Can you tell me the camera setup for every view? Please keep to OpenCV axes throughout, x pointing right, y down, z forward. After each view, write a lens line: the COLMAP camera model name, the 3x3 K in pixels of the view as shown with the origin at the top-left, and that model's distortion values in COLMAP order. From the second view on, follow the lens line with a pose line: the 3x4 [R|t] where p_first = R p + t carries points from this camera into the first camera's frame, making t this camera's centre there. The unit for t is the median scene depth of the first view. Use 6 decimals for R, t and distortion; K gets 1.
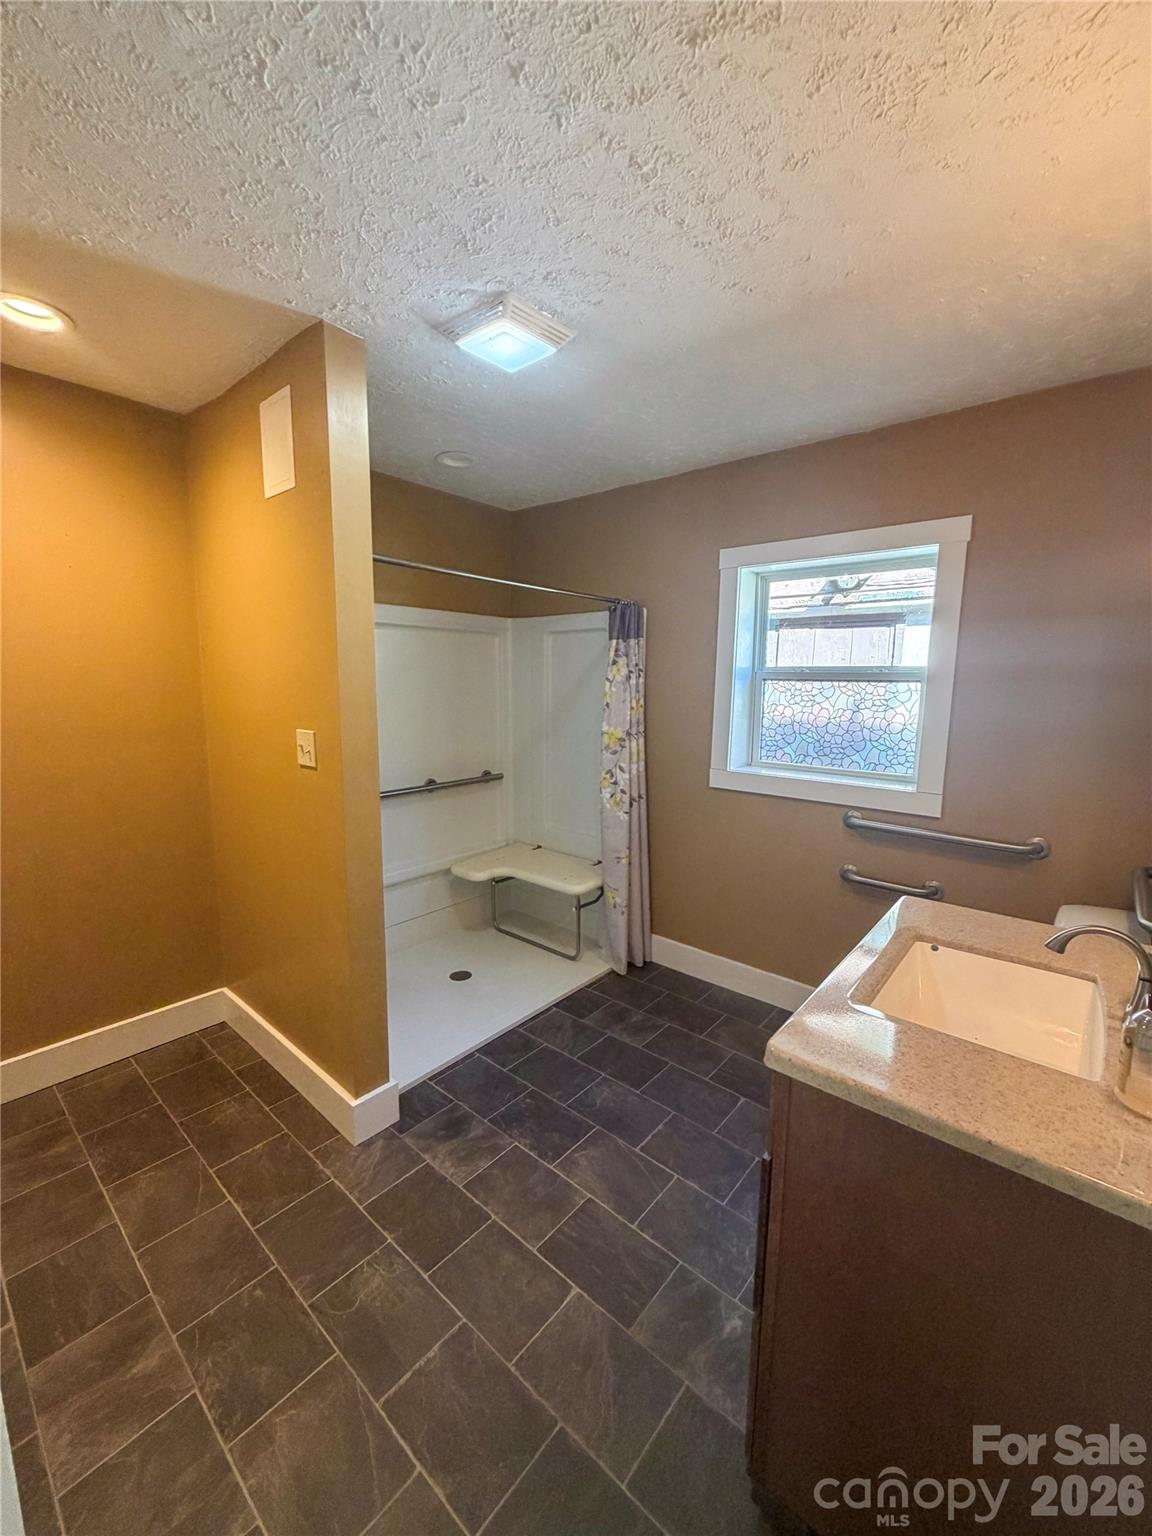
lens RADIAL K [[608.2, 0, 567.0], [0, 608.2, 763.1], [0, 0, 1]] dist [0.001724, -0.000887]
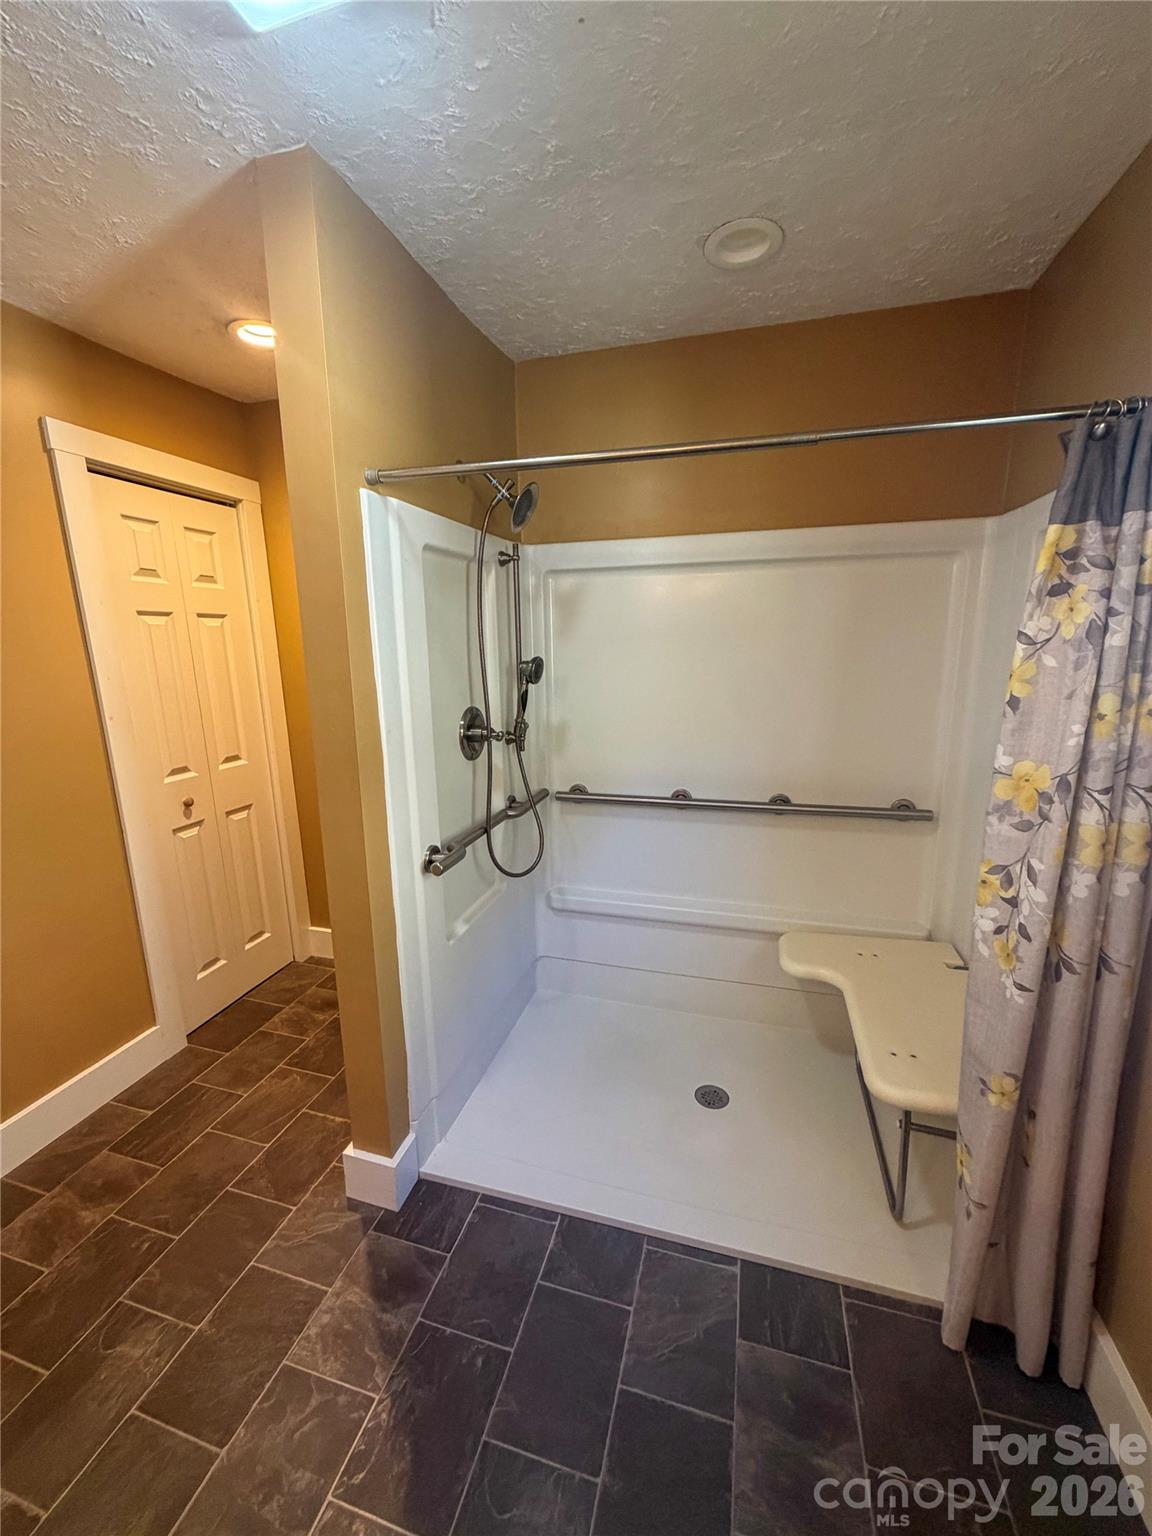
lens RADIAL K [[608.2, 0, 587.7], [0, 608.2, 762.7], [0, 0, 1]] dist [0.001724, -0.000887]
pose [[0.425748, 0.159396, -0.890692, 0.300865], [-0.105528, 0.986391, 0.126080, -0.077689], [0.898667, 0.040314, 0.436775, 0.584844]]
